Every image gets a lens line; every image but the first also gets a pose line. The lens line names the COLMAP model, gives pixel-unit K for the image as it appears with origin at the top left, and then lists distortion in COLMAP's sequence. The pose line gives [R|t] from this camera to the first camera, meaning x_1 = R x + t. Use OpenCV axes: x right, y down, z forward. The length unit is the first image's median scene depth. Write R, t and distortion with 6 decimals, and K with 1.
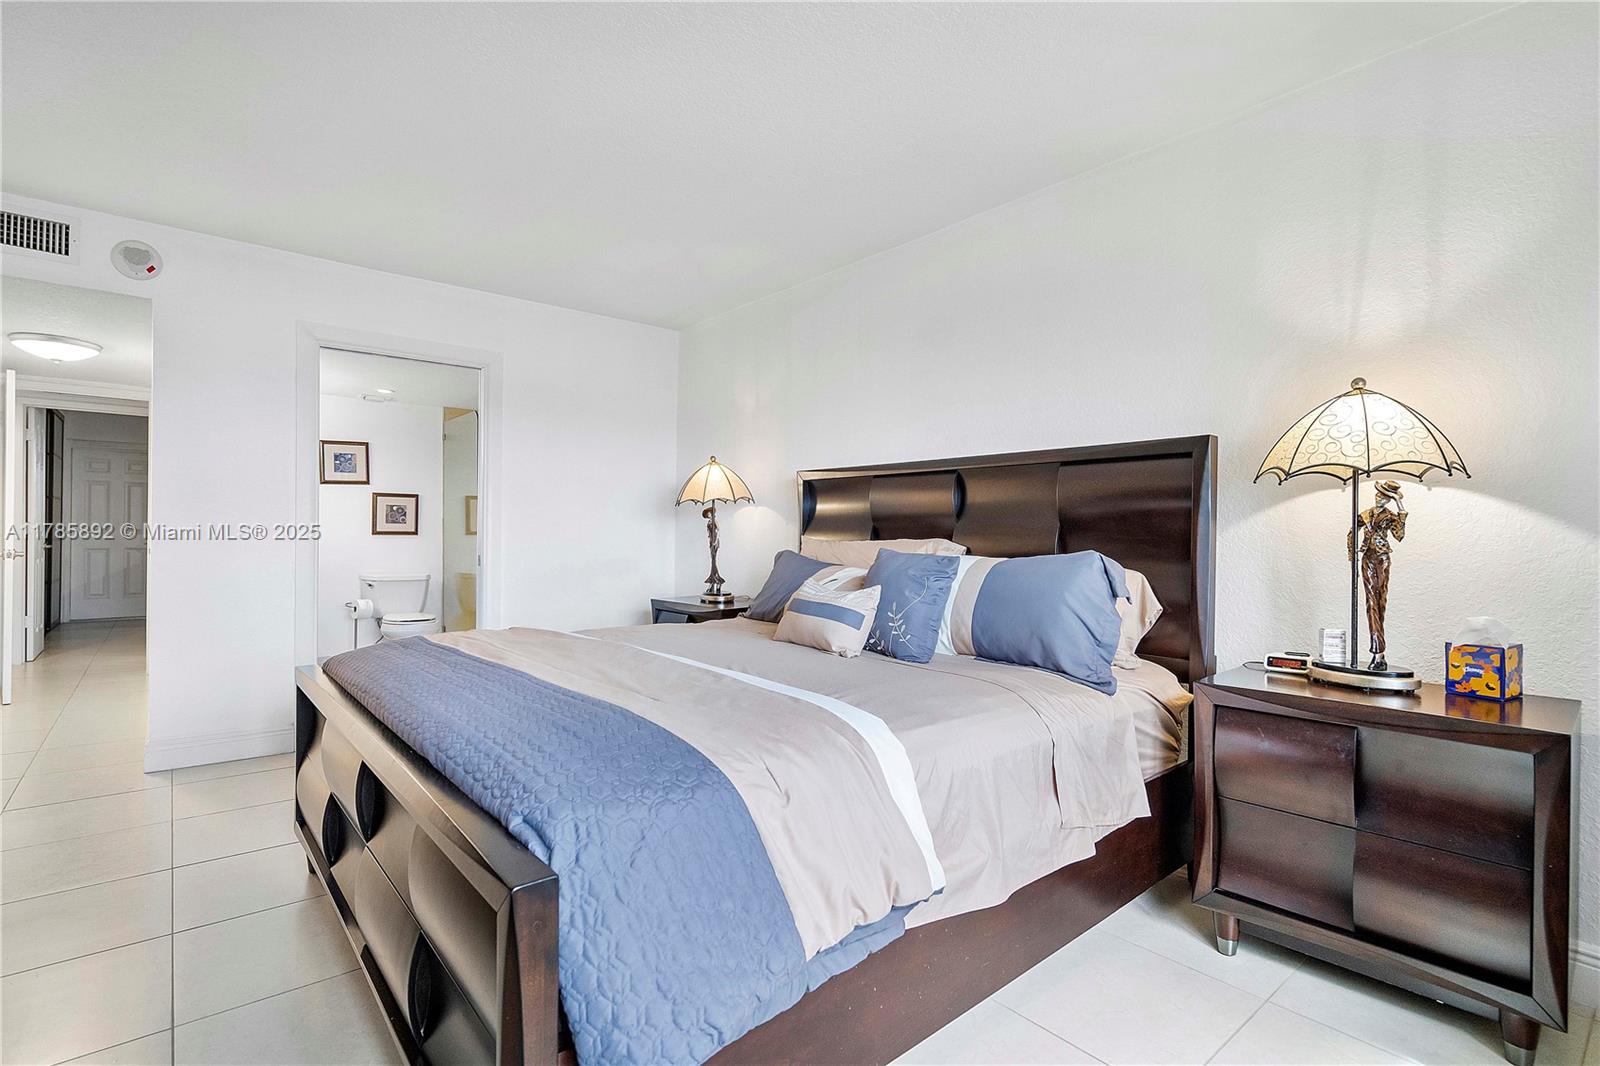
lens RADIAL K [[753.6, 0, 798.9], [0, 753.6, 529.4], [0, 0, 1]] dist [-0.001281, 0.003030]
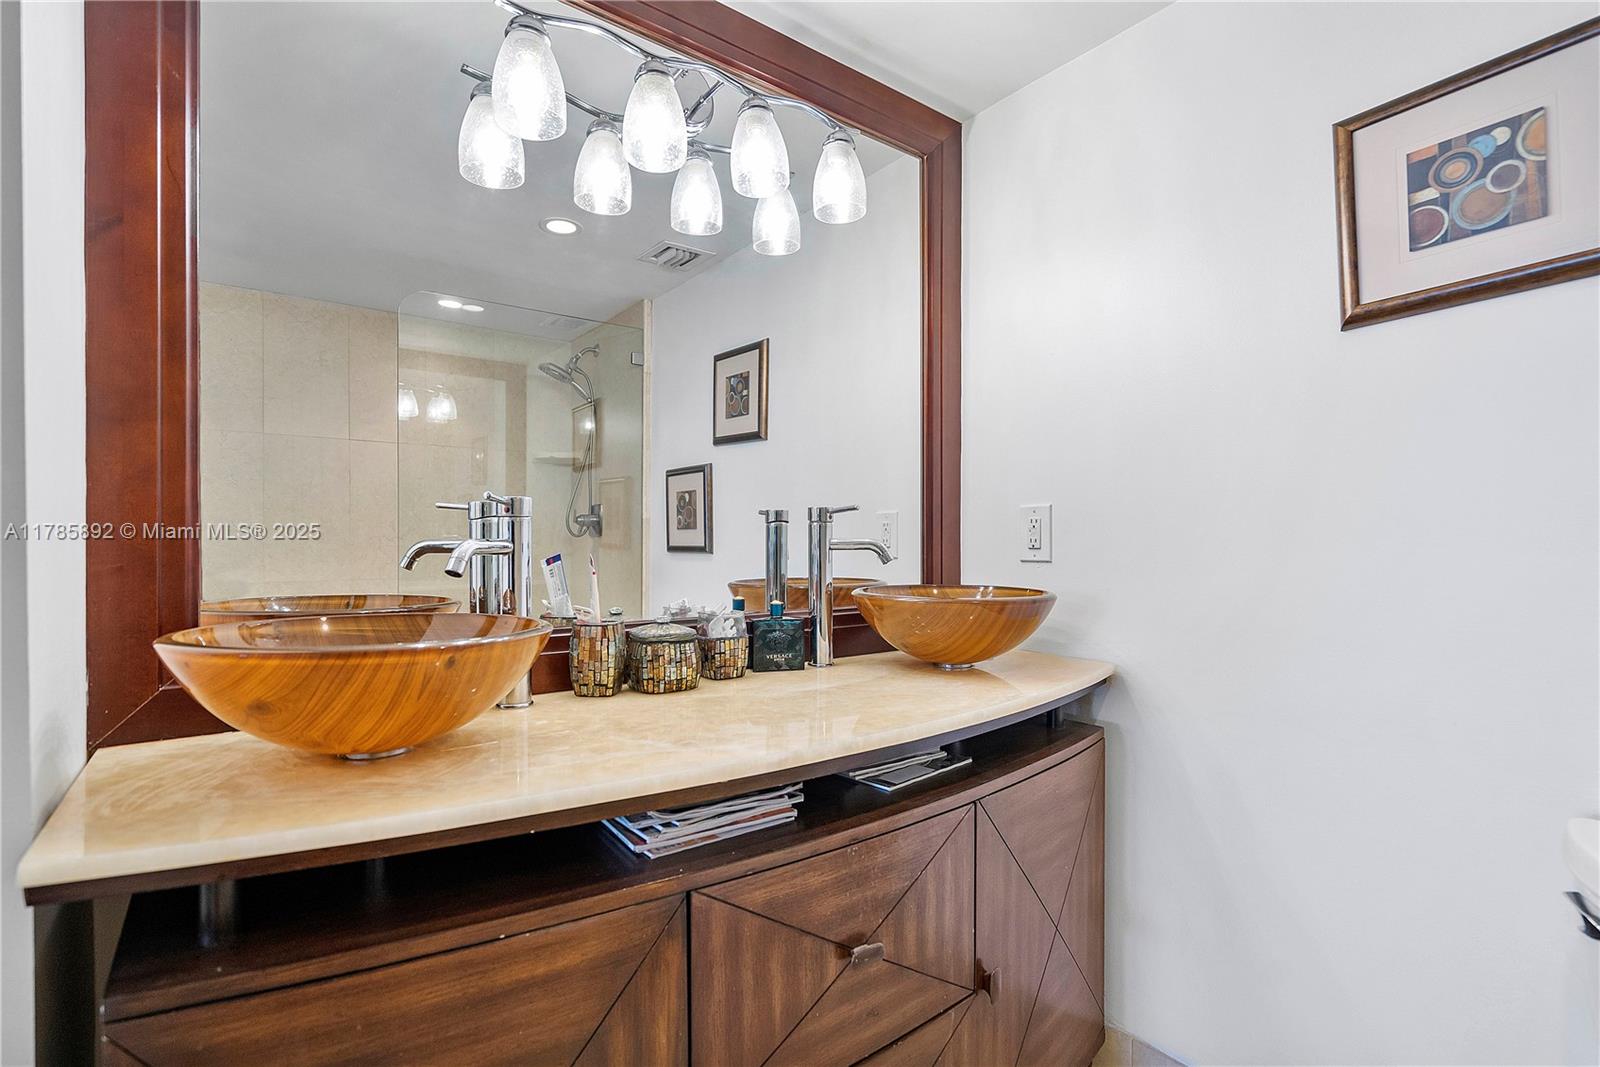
lens RADIAL K [[753.6, 0, 785.4], [0, 753.6, 545.4], [0, 0, 1]] dist [-0.001281, 0.003030]
pose [[-0.047092, -0.008050, -0.998858, -0.398237], [0.001785, 0.999965, -0.008143, 0.001939], [0.998889, -0.002166, -0.047076, 0.816927]]
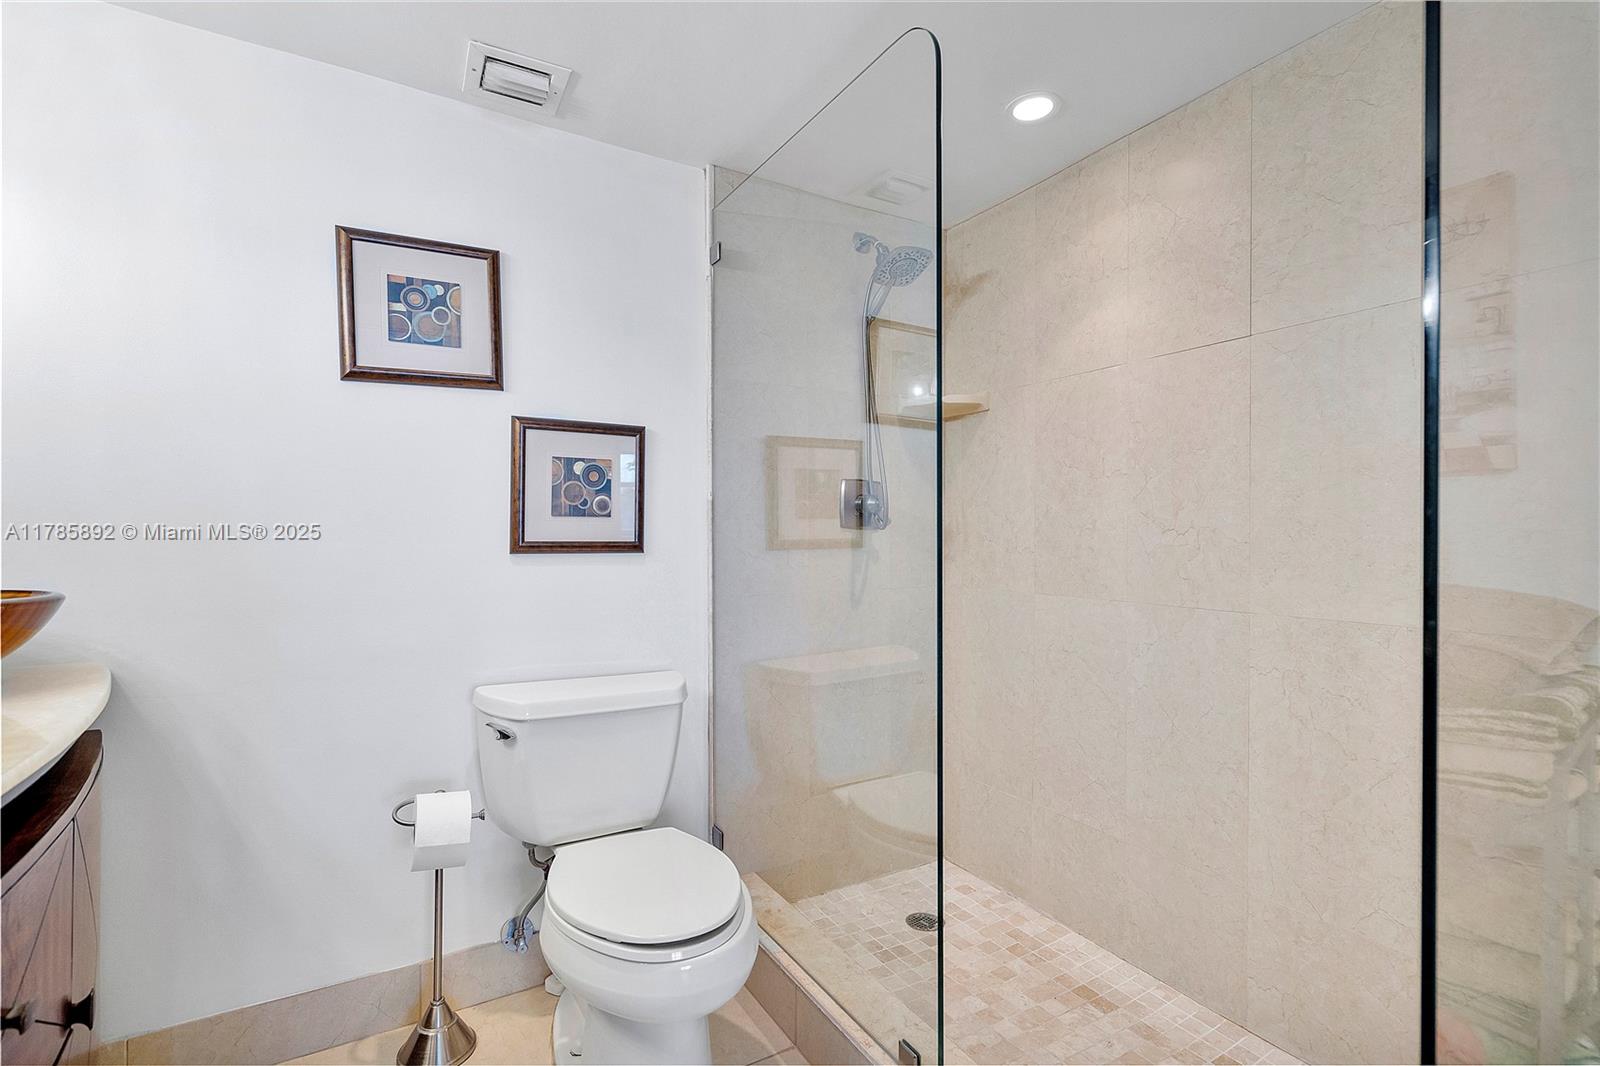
lens RADIAL K [[753.6, 0, 802.0], [0, 753.6, 537.6], [0, 0, 1]] dist [-0.001281, 0.003030]
pose [[0.986052, -0.008950, -0.166198, -0.396502], [0.008852, 0.999960, -0.001331, 0.002109], [0.166203, -0.000159, 0.986092, 0.713039]]
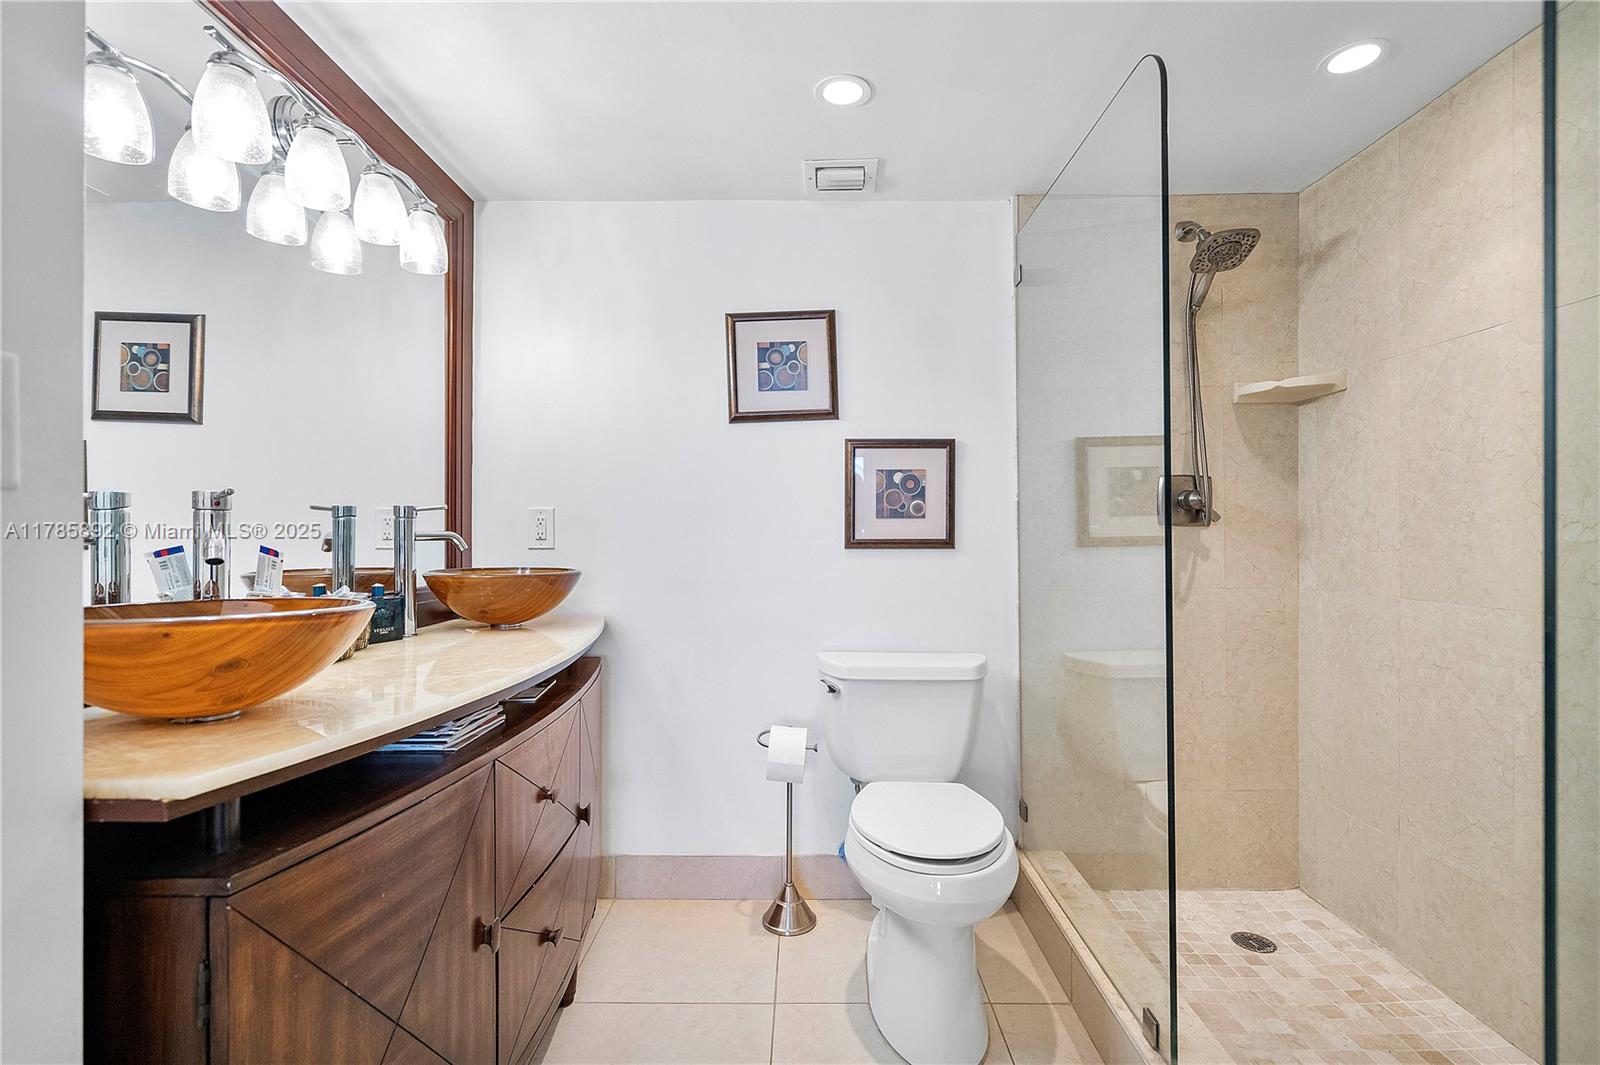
lens RADIAL K [[753.6, 0, 792.7], [0, 753.6, 538.2], [0, 0, 1]] dist [-0.001281, 0.003030]
pose [[0.757049, -0.011681, -0.653253, -0.332814], [0.010793, 0.999927, -0.005373, 0.003577], [0.653269, -0.002983, 0.757120, 0.686595]]
